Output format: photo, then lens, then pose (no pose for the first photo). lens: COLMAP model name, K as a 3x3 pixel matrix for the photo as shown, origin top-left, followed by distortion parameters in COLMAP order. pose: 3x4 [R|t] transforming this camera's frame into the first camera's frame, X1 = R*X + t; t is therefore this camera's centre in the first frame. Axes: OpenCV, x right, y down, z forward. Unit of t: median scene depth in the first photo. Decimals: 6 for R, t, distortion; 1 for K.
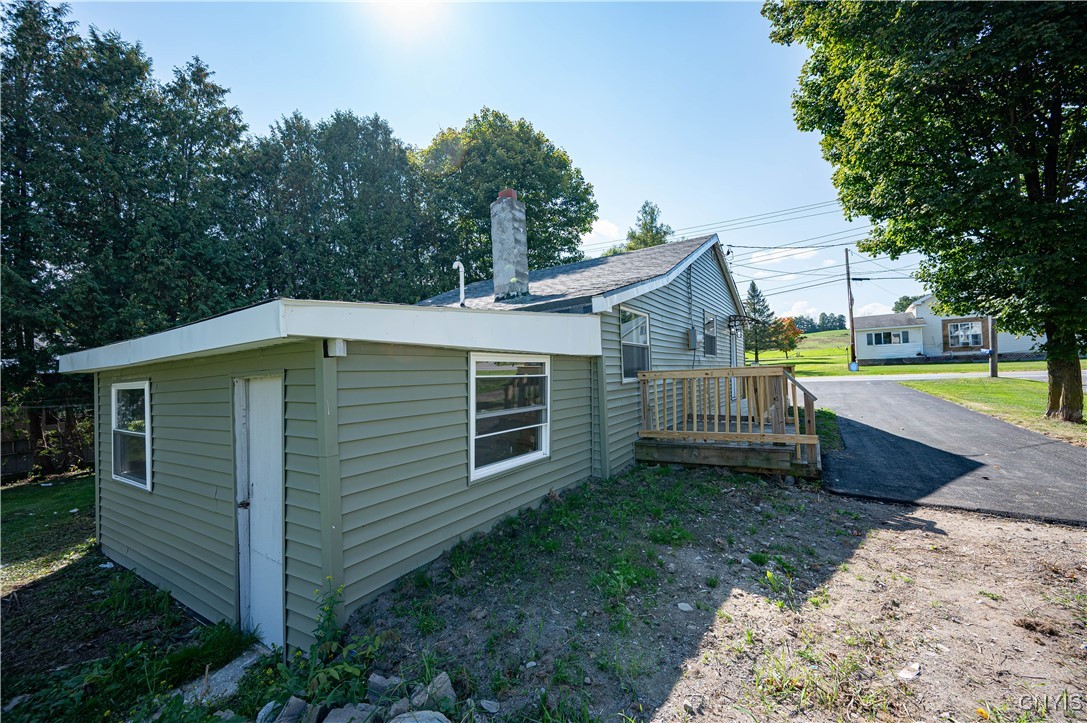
lens RADIAL K [[432.5, 0, 547.9], [0, 432.5, 367.3], [0, 0, 1]] dist [0.000972, 0.000060]
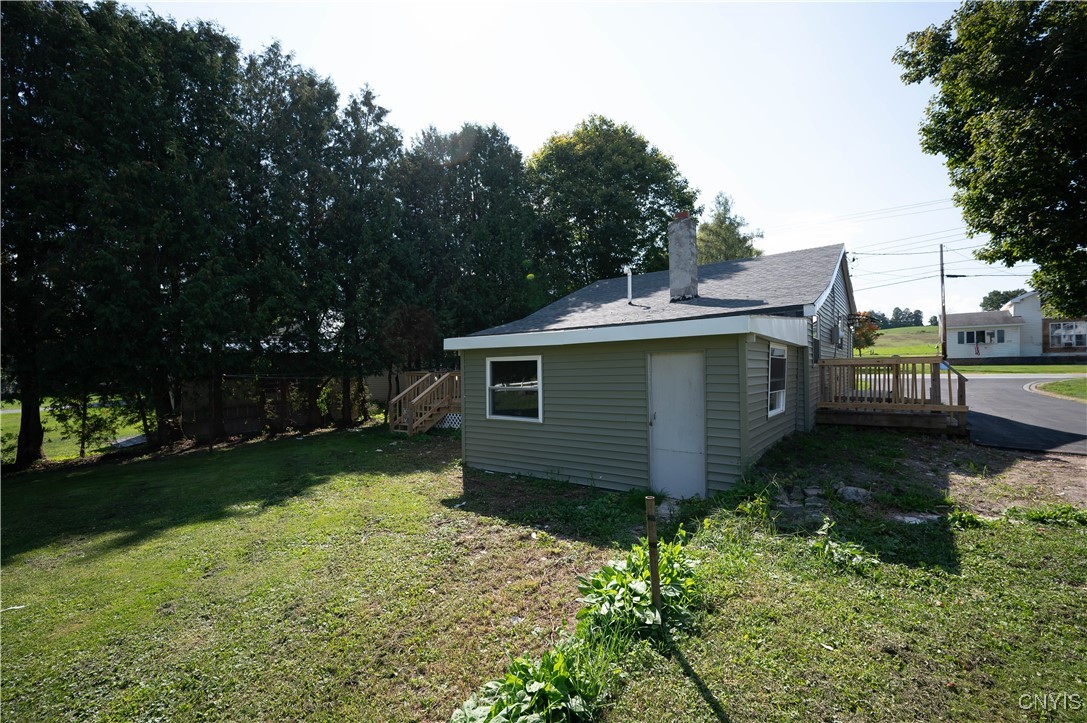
lens RADIAL K [[463.0, 0, 546.5], [0, 463.0, 365.5], [0, 0, 1]] dist [0.000687, -0.000188]
pose [[0.997147, 0.024185, -0.071505, -0.234858], [-0.023374, 0.999653, 0.012159, 0.014215], [0.071775, -0.010453, 0.997366, -0.222070]]
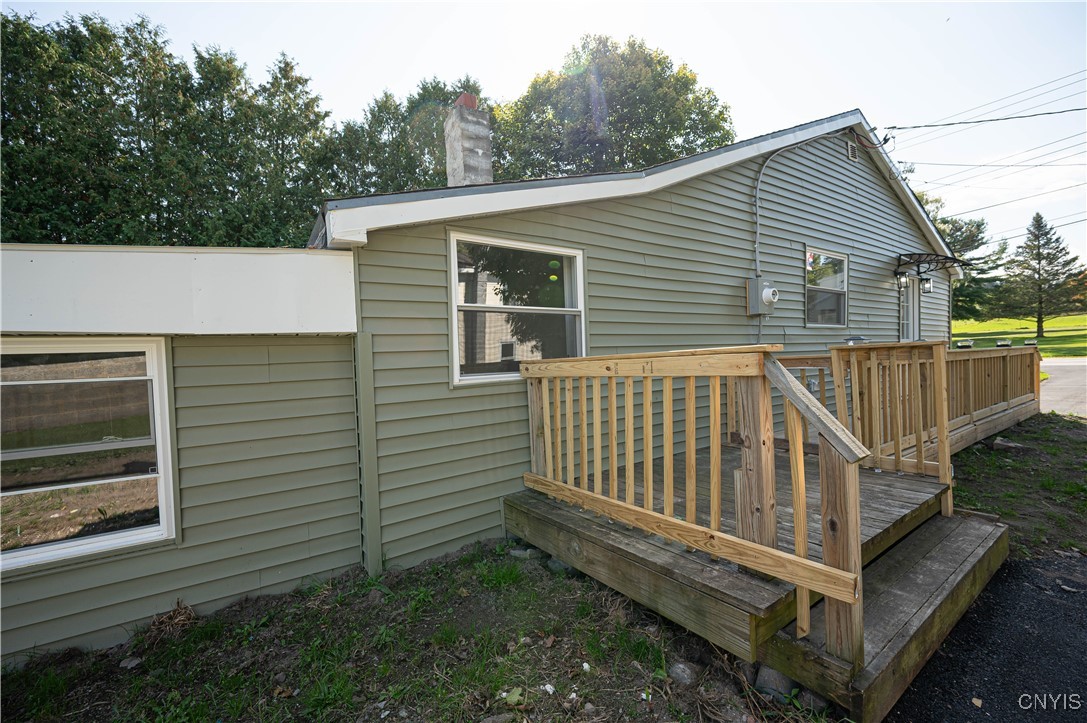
lens RADIAL K [[445.7, 0, 543.4], [0, 445.7, 371.9], [0, 0, 1]] dist [0.001739, 0.000088]
pose [[0.920591, 0.008448, -0.390437, 0.194663], [0.013800, 0.998438, 0.054142, -0.002572], [0.390284, -0.055230, 0.919036, 0.229181]]
